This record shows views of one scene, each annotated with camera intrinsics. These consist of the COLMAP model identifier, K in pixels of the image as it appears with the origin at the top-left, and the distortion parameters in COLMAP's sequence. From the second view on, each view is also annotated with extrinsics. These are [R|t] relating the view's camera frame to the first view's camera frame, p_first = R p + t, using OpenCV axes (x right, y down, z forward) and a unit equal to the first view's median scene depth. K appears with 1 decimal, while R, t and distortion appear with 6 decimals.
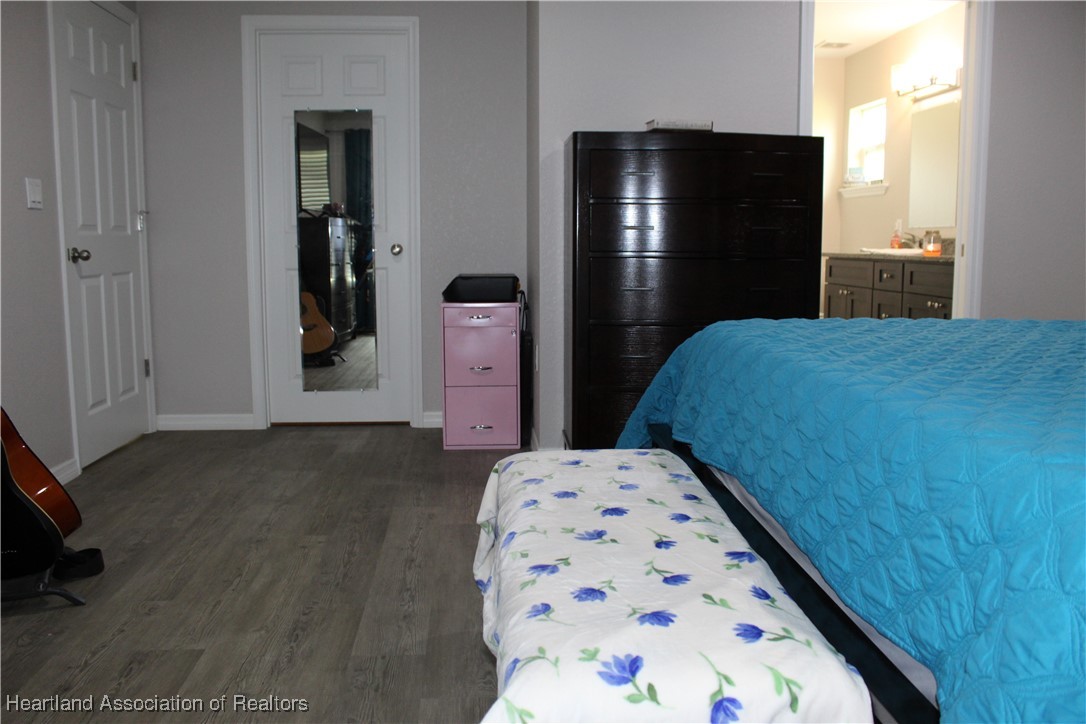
lens RADIAL K [[904.9, 0, 542.7], [0, 904.9, 359.6], [0, 0, 1]] dist [-0.061332, -0.001897]
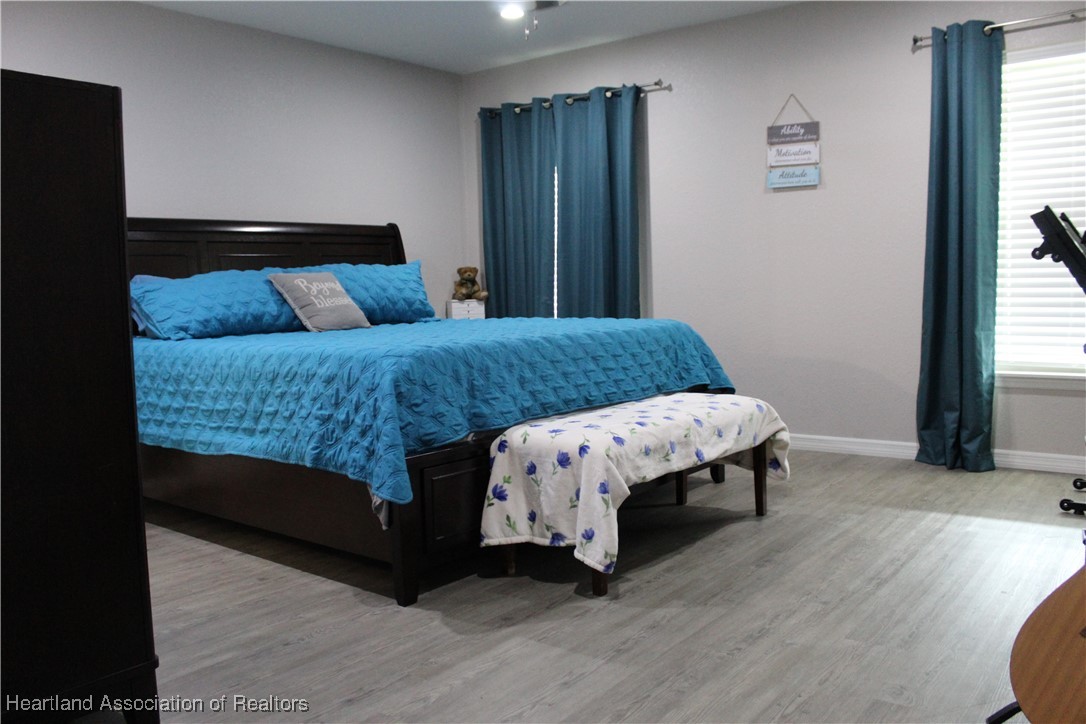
lens RADIAL K [[904.9, 0, 543.1], [0, 904.9, 360.8], [0, 0, 1]] dist [-0.061332, -0.001897]
pose [[-0.741212, -0.034147, 0.670402, -0.736755], [0.117864, 0.976570, 0.180055, -0.215506], [-0.660842, 0.212475, -0.719821, 1.748636]]
